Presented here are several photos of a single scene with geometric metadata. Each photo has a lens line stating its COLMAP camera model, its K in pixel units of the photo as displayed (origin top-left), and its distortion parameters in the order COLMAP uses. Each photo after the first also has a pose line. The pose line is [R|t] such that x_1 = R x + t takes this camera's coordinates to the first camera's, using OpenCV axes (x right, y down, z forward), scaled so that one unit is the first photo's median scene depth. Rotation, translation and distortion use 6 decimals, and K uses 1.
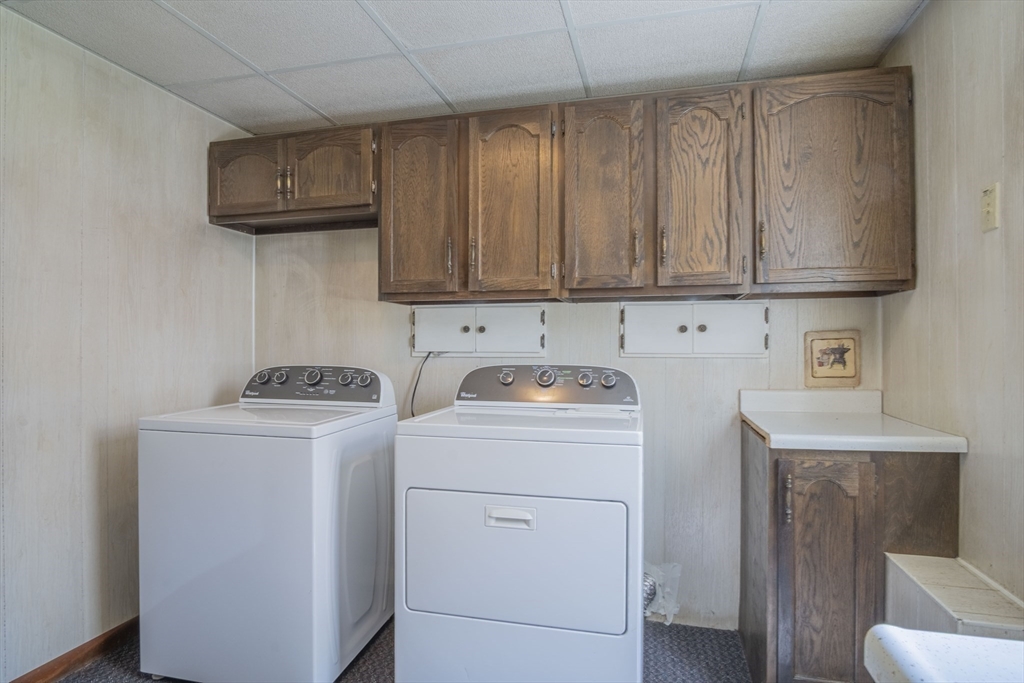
lens RADIAL K [[562.4, 0, 510.8], [0, 562.4, 342.7], [0, 0, 1]] dist [-0.027261, 0.001041]
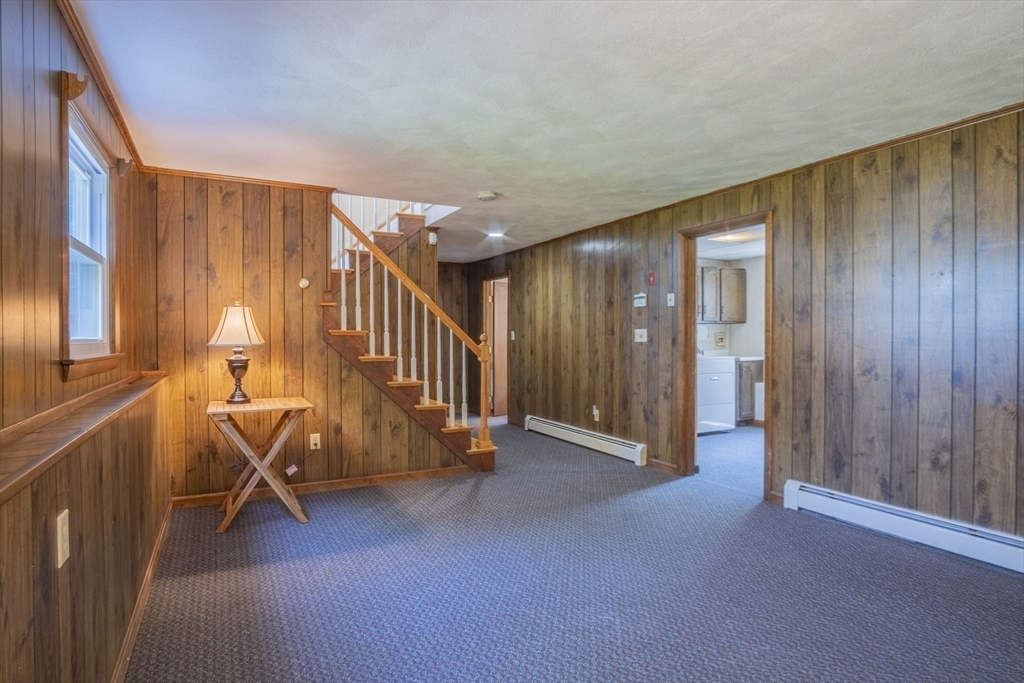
lens RADIAL K [[562.4, 0, 512.8], [0, 562.4, 339.4], [0, 0, 1]] dist [-0.027261, 0.001041]
pose [[0.746542, -0.006195, 0.665309, -3.021625], [-0.002248, 0.999927, 0.011833, -0.021524], [-0.665334, -0.010329, 0.746474, -0.867597]]
